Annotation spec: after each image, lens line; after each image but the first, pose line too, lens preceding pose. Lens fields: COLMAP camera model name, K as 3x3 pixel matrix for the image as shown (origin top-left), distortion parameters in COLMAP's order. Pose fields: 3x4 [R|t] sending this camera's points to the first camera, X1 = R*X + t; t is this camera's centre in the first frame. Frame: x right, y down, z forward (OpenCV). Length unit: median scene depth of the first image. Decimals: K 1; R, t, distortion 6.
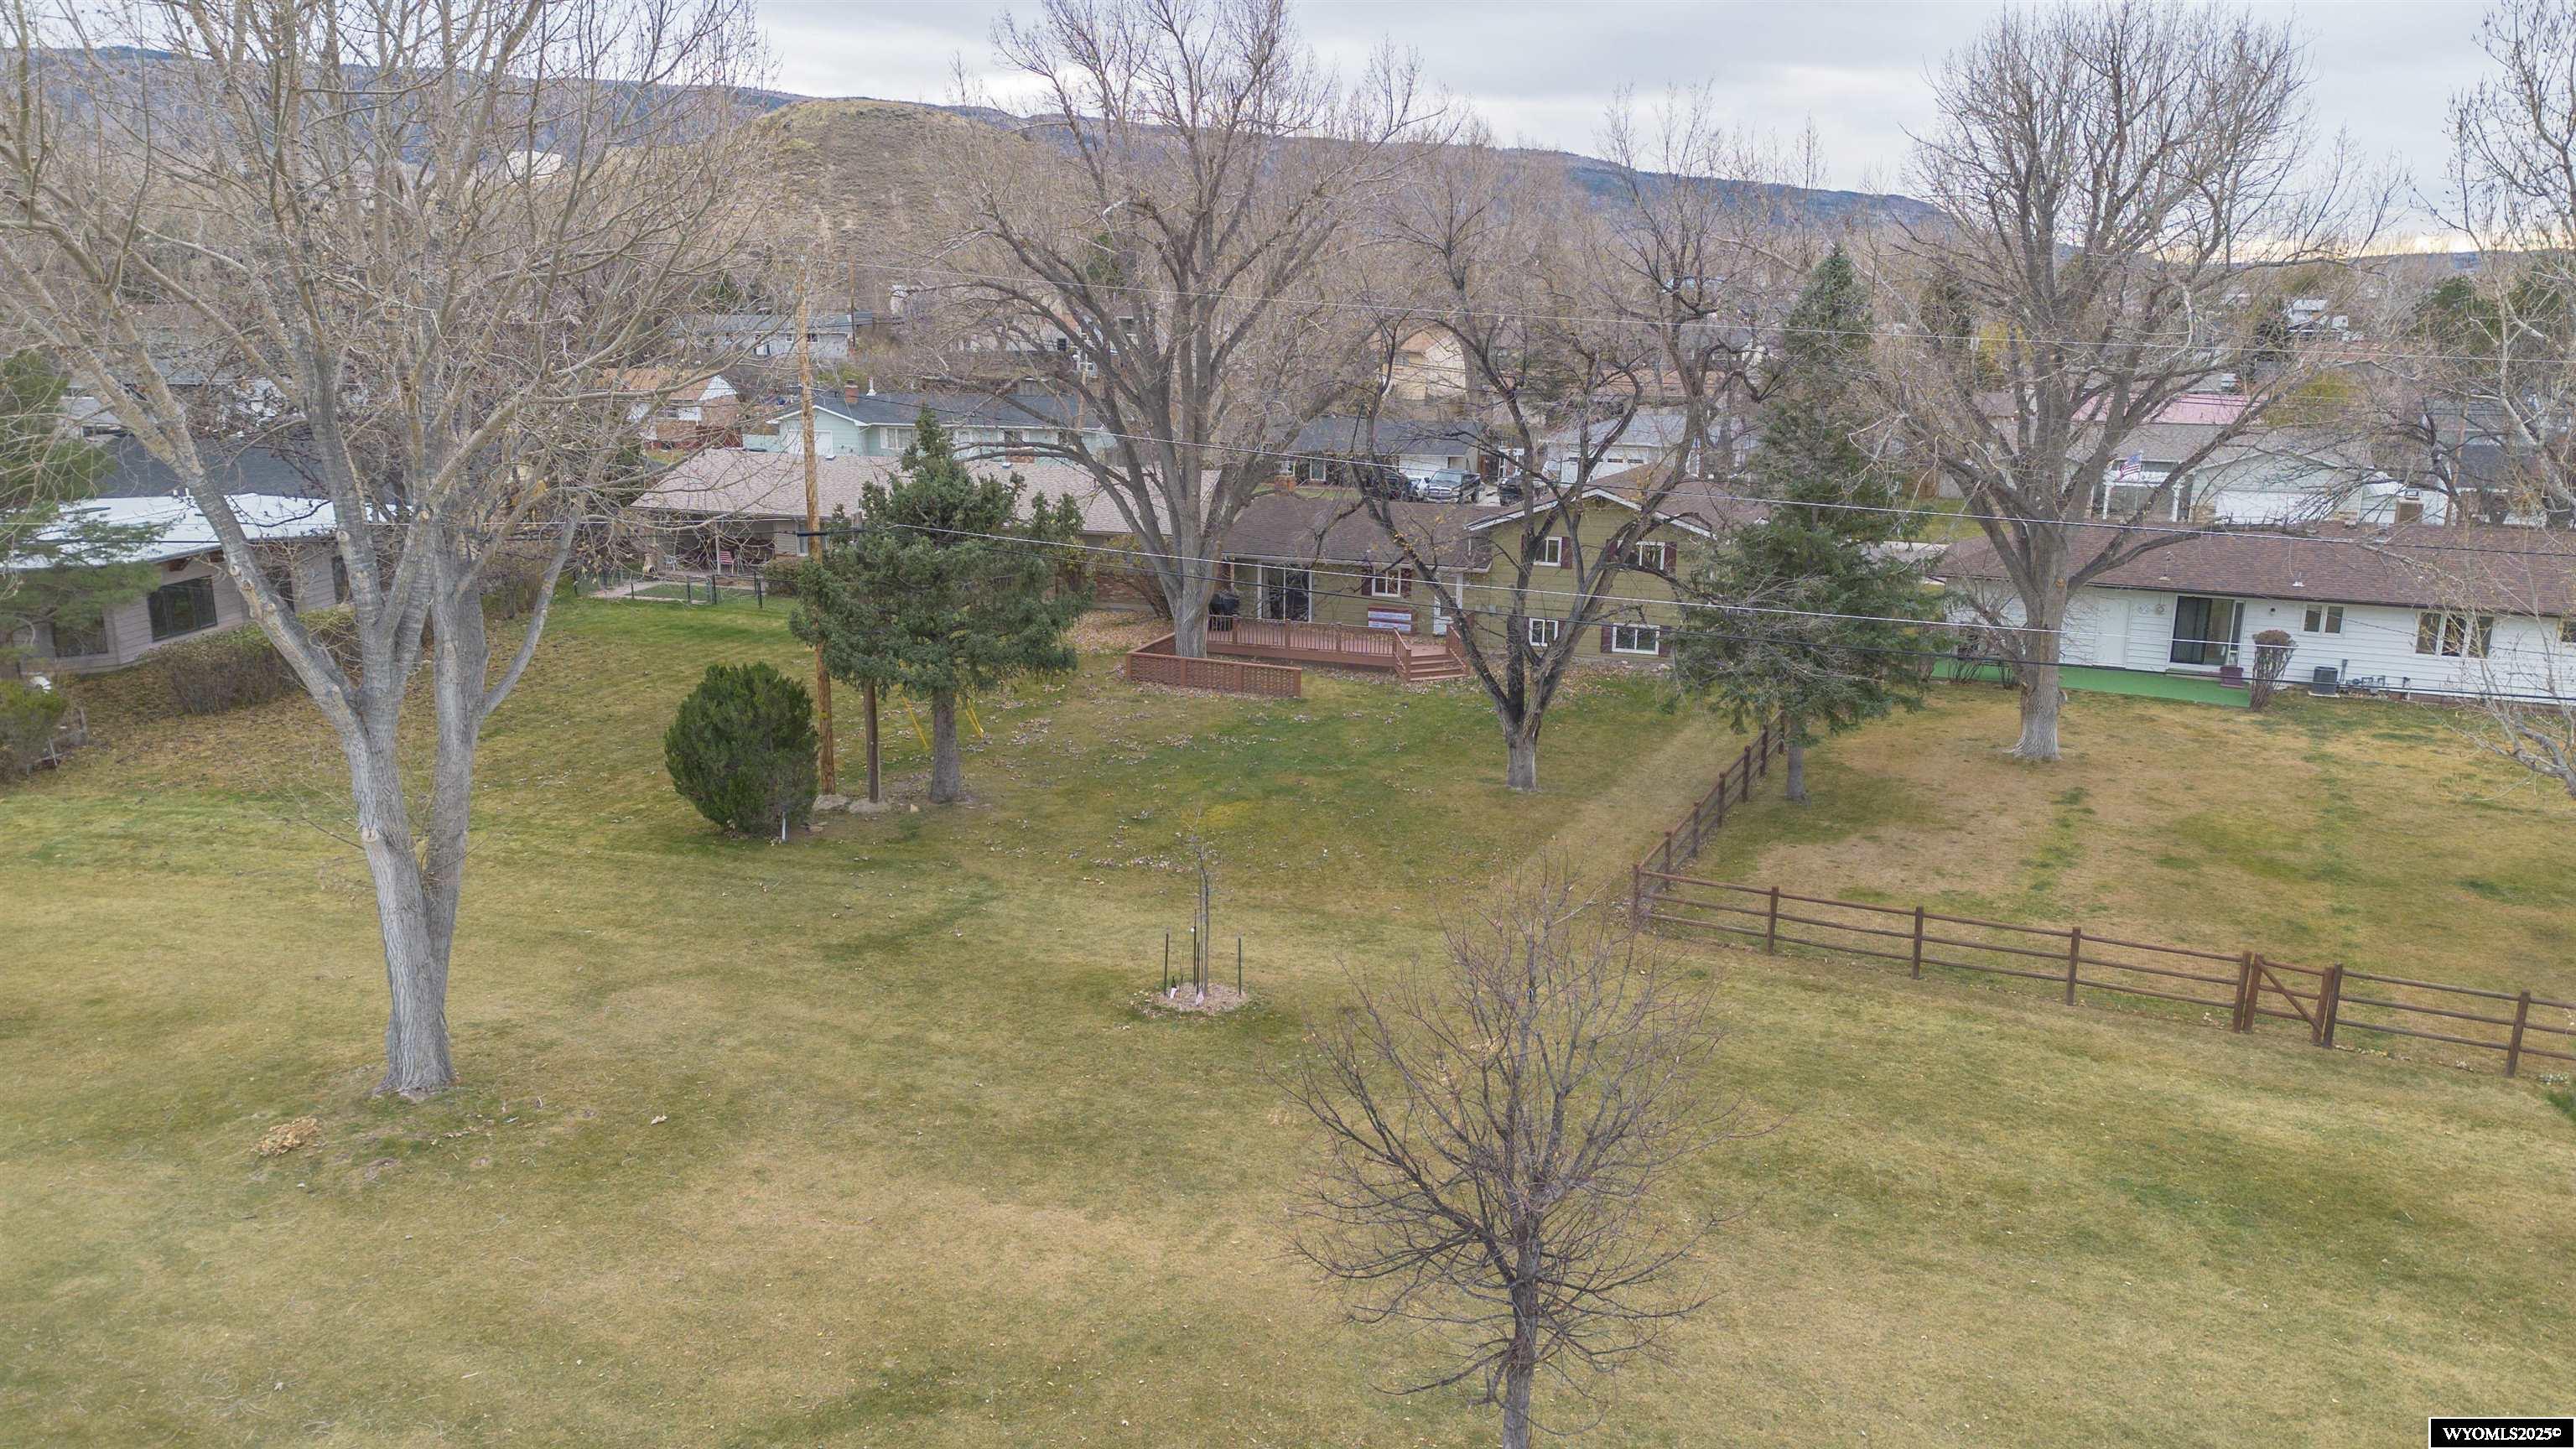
lens RADIAL K [[1812.0, 0, 1289.5], [0, 1812.0, 717.1], [0, 0, 1]] dist [0.076167, -0.075725]
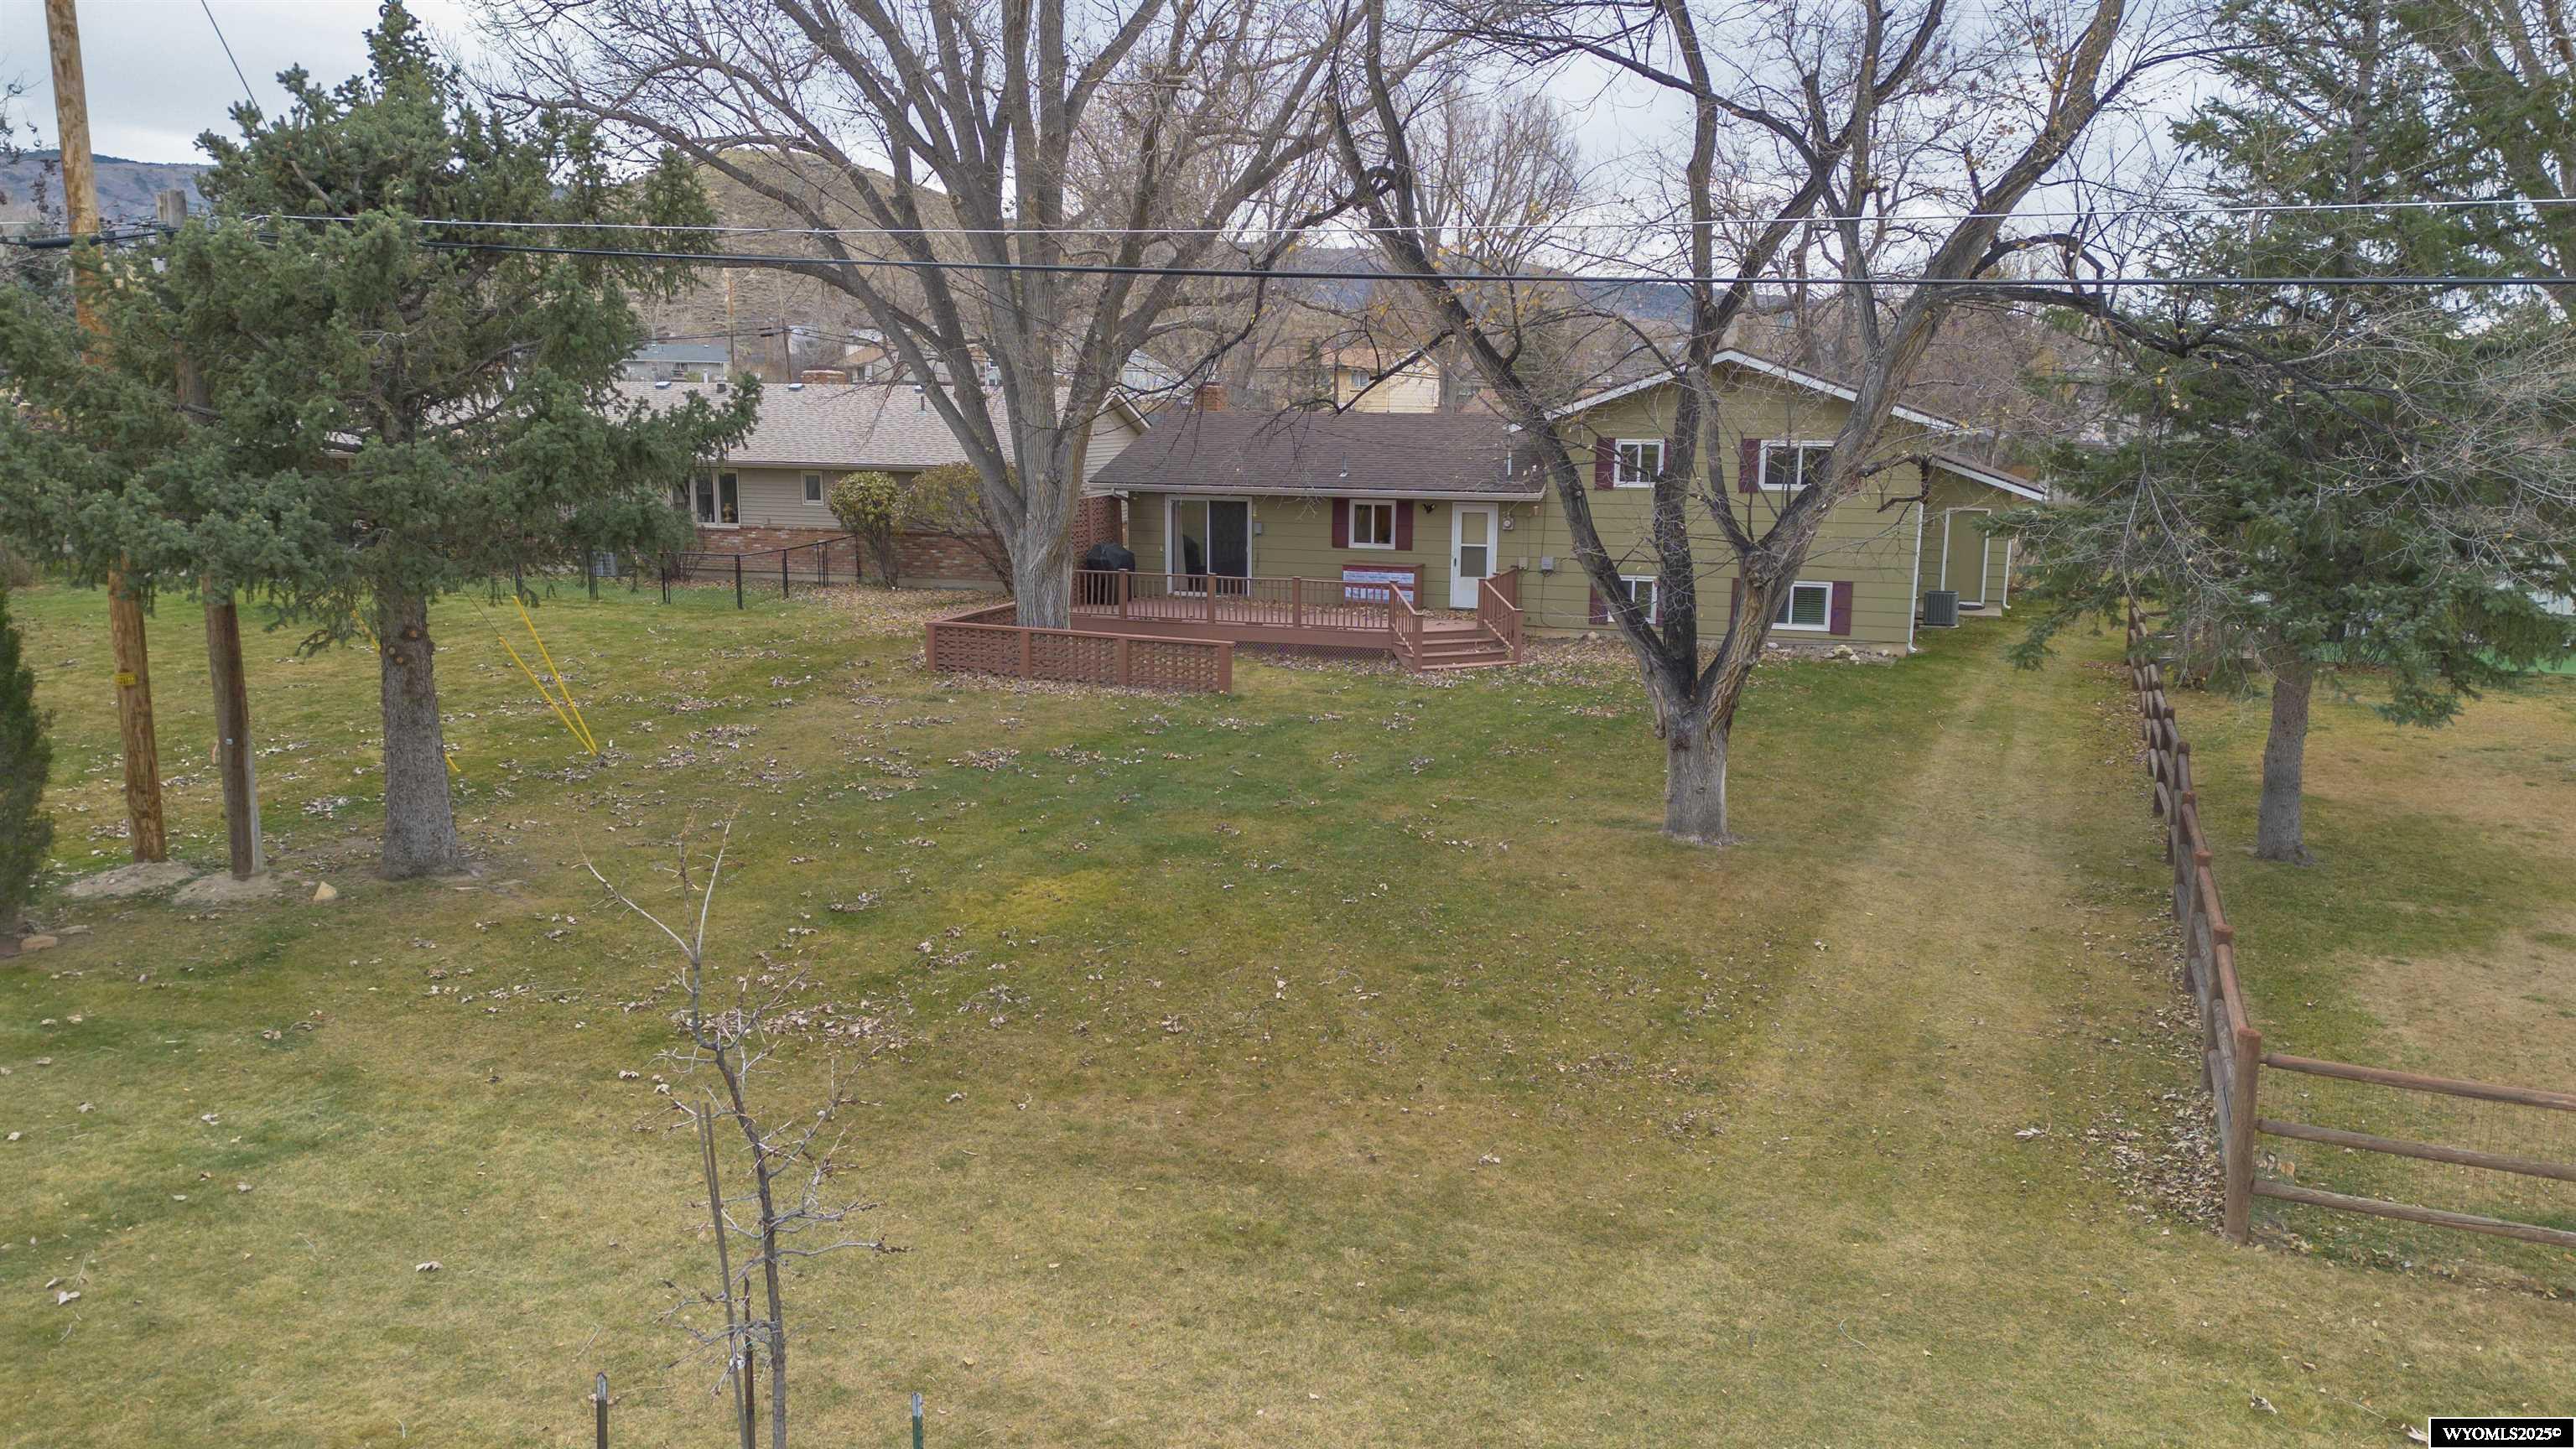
lens RADIAL K [[1812.0, 0, 1289.5], [0, 1812.0, 717.1], [0, 0, 1]] dist [0.076167, -0.075725]
pose [[0.999546, -0.006139, 0.029501, 0.008341], [0.007705, 0.998550, -0.053285, 0.029227], [-0.029131, 0.053488, 0.998143, 0.482650]]
